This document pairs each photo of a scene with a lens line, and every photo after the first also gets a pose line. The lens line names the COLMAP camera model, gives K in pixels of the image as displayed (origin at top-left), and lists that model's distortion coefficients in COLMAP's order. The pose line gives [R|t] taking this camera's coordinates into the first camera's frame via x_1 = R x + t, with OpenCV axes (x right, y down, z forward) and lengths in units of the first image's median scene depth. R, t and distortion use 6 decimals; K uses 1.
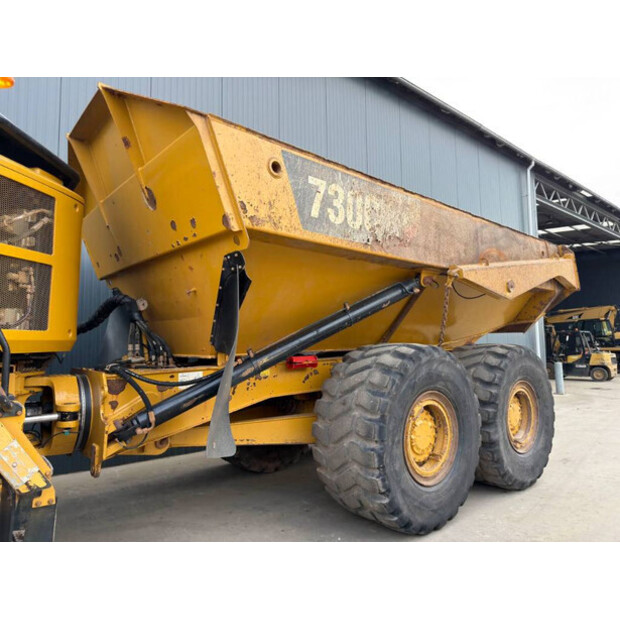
lens RADIAL K [[429.1, 0, 310.0], [0, 429.1, 310.0], [0, 0, 1]] dist [0.116677, -0.162566]
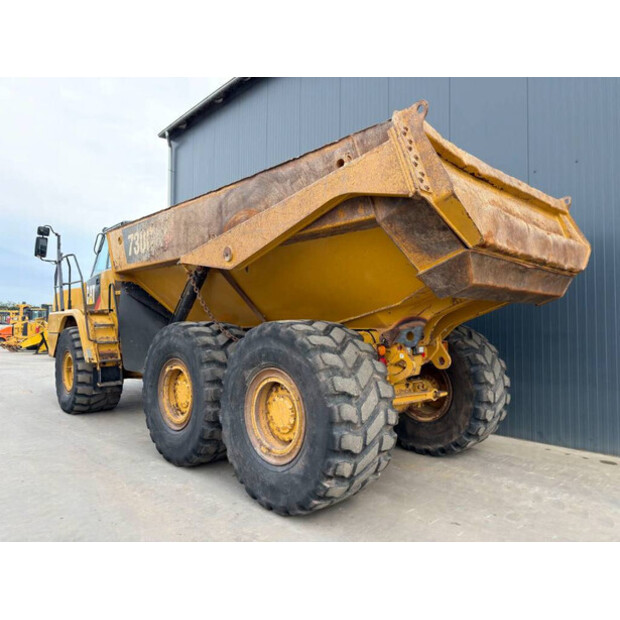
lens RADIAL K [[429.1, 0, 310.0], [0, 429.1, 310.0], [0, 0, 1]] dist [0.116677, -0.162566]
pose [[0.072379, -0.040047, -0.996573, 1.808308], [0.070489, 0.996900, -0.034941, 0.134149], [0.994883, -0.067718, 0.074977, 1.492034]]
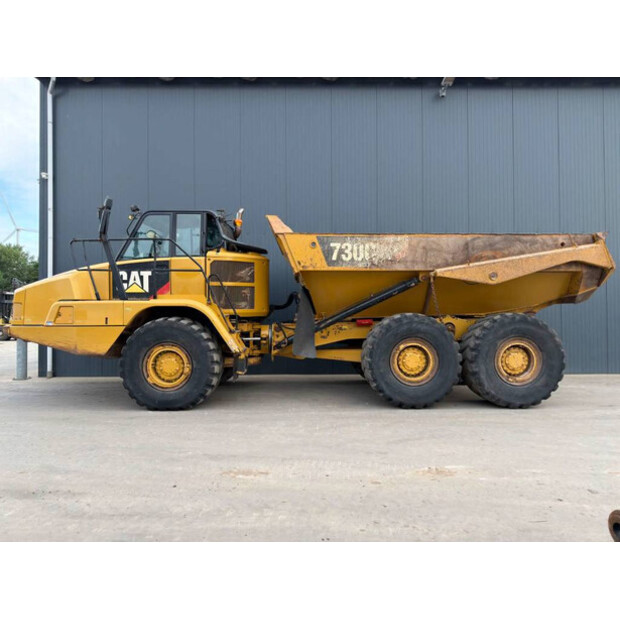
lens RADIAL K [[429.1, 0, 310.0], [0, 429.1, 310.0], [0, 0, 1]] dist [0.116677, -0.162566]
pose [[0.780417, -0.004030, -0.625246, 1.256717], [0.051791, 0.996960, 0.058219, -0.079876], [0.623110, -0.077817, 0.778253, -0.848516]]
